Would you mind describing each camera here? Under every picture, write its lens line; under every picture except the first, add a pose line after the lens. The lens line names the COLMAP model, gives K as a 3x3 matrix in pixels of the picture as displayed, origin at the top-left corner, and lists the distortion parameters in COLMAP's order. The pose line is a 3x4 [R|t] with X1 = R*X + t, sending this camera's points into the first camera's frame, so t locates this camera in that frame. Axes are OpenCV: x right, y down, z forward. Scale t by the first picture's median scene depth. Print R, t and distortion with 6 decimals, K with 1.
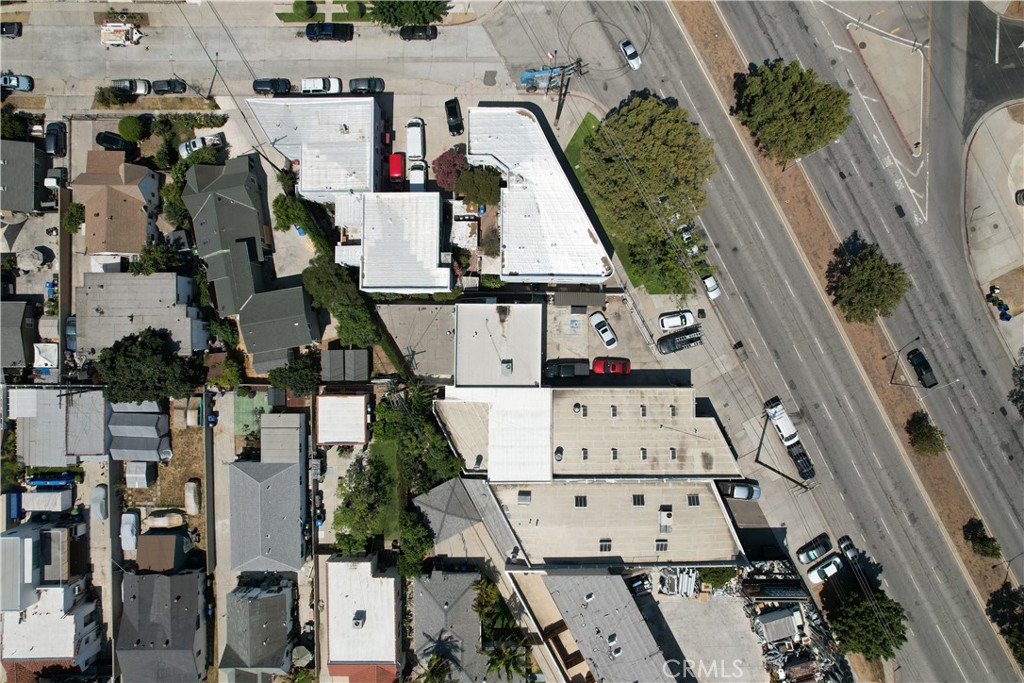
lens RADIAL K [[652.1, 0, 515.2], [0, 652.1, 347.5], [0, 0, 1]] dist [-0.073714, 0.065024]
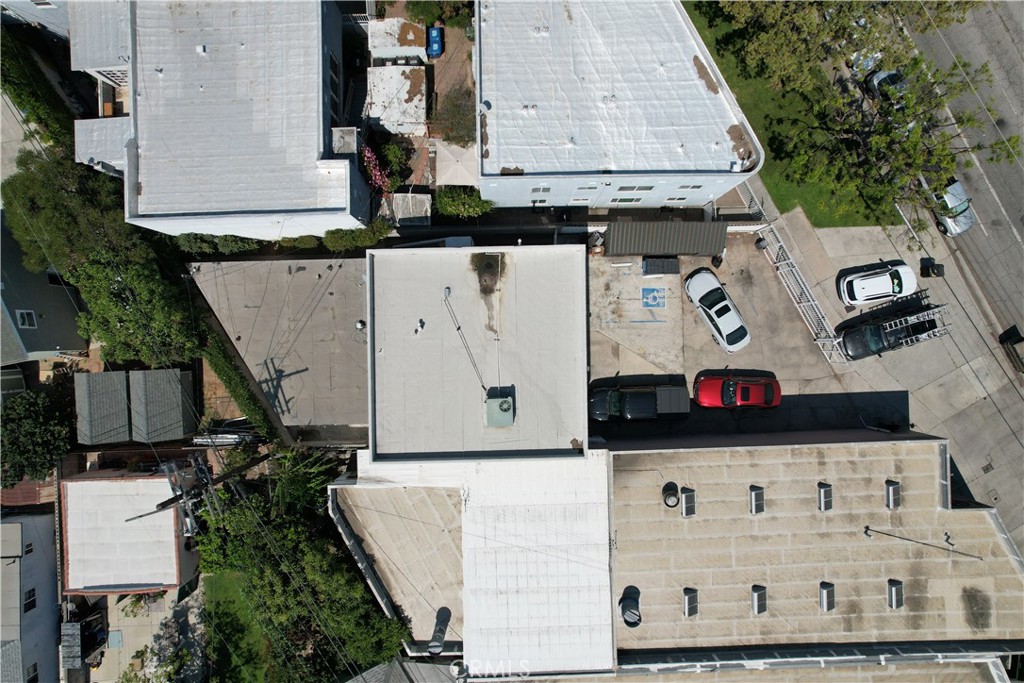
lens RADIAL K [[652.1, 0, 515.2], [0, 652.1, 347.5], [0, 0, 1]] dist [-0.073714, 0.065024]
pose [[0.999616, -0.027507, 0.003348, -0.004346], [0.027483, 0.999597, 0.007174, -0.007985], [-0.003544, -0.007079, 0.999969, 0.576264]]
